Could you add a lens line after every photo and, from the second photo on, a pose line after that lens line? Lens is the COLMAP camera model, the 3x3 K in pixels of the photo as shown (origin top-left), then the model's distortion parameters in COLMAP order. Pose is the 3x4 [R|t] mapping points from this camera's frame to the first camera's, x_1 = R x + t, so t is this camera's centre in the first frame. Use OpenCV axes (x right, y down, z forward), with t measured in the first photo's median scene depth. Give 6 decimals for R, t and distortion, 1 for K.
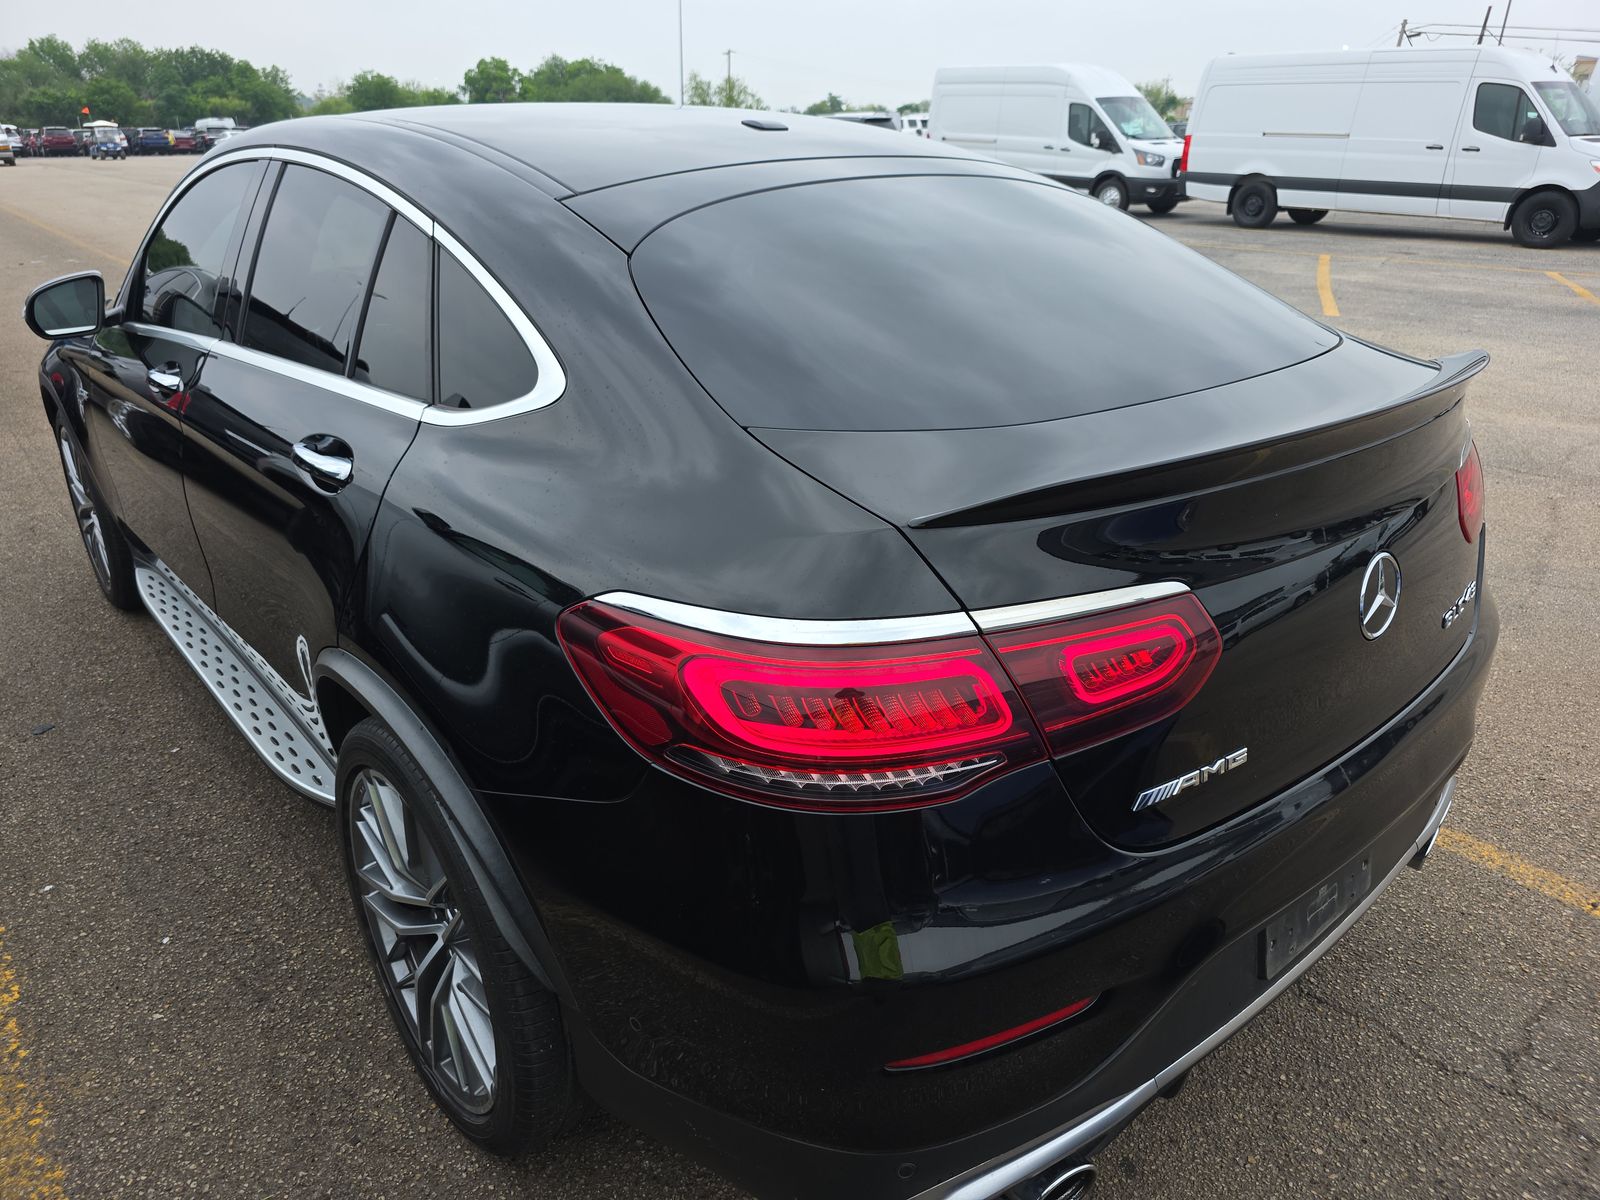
lens RADIAL K [[1073.8, 0, 795.8], [0, 1073.8, 600.5], [0, 0, 1]] dist [0.028541, -0.028339]
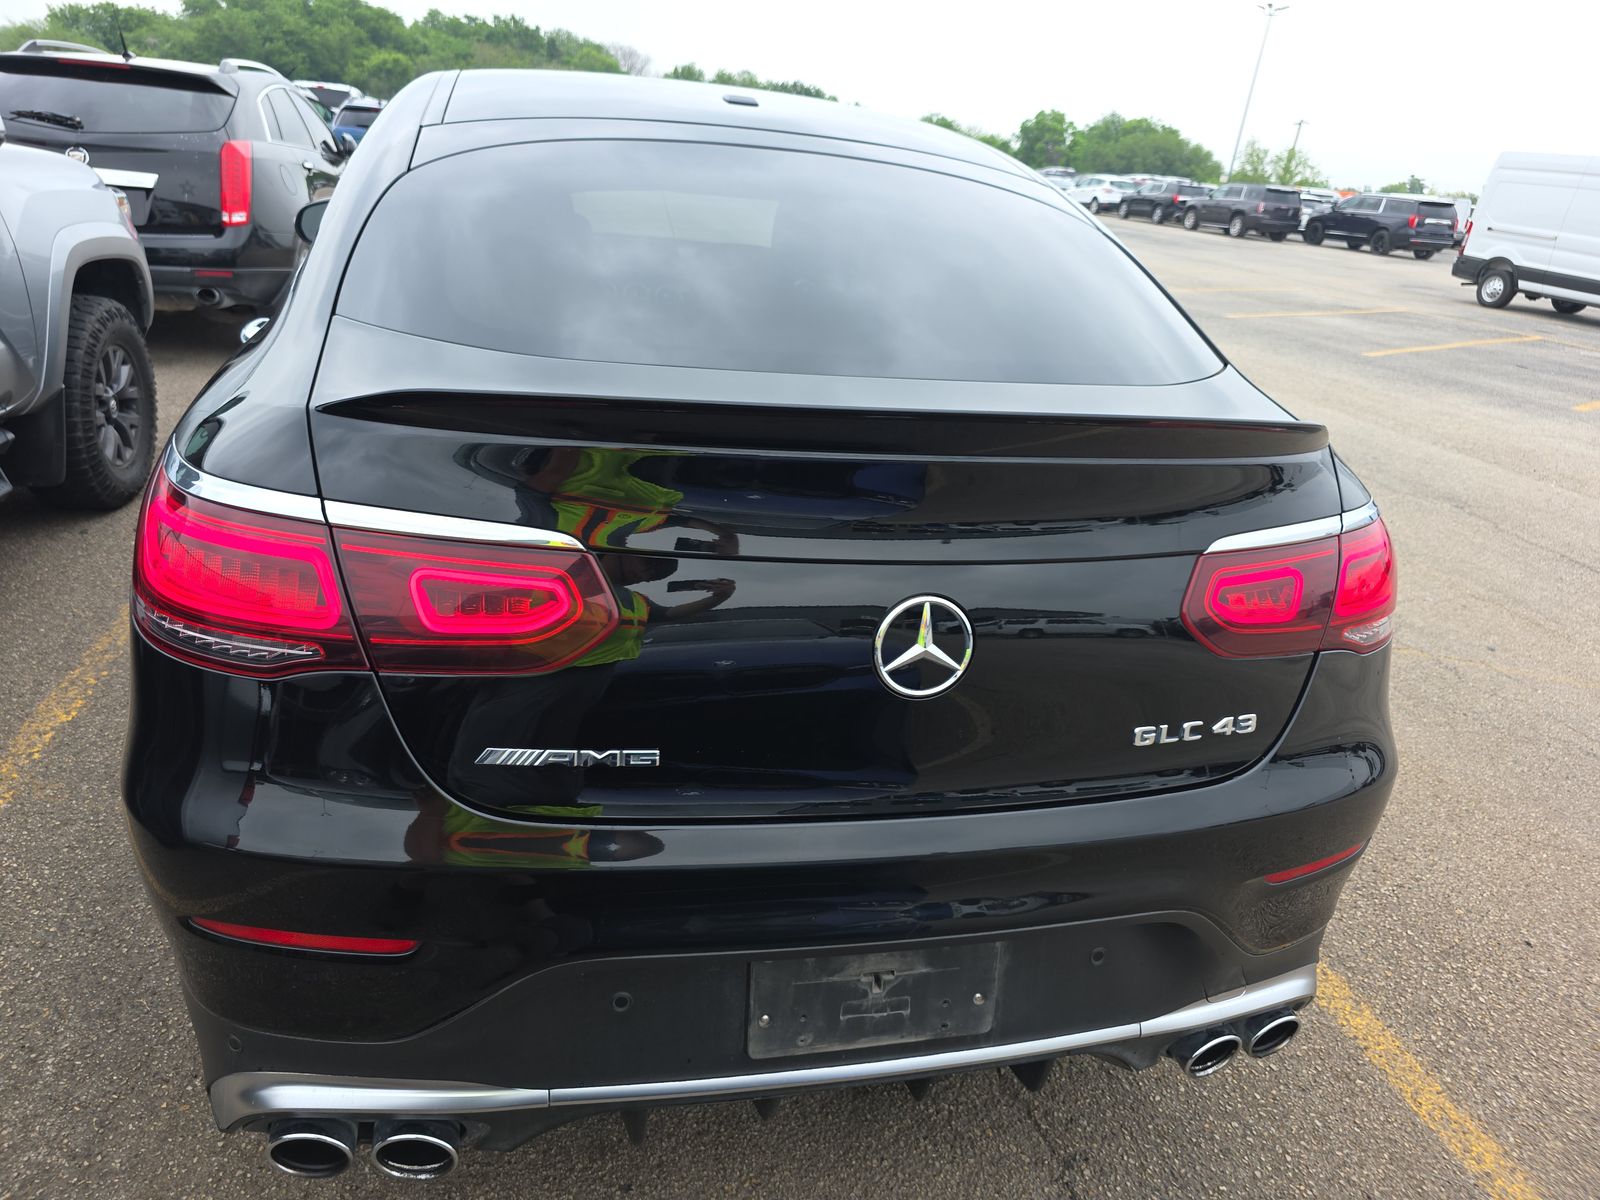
lens RADIAL K [[1073.8, 0, 795.8], [0, 1073.8, 600.5], [0, 0, 1]] dist [0.028541, -0.028339]
pose [[0.886353, 0.250592, -0.389335, 0.151083], [-0.266942, 0.963631, 0.012518, -0.004611], [0.378313, 0.092835, 0.921011, 0.039046]]
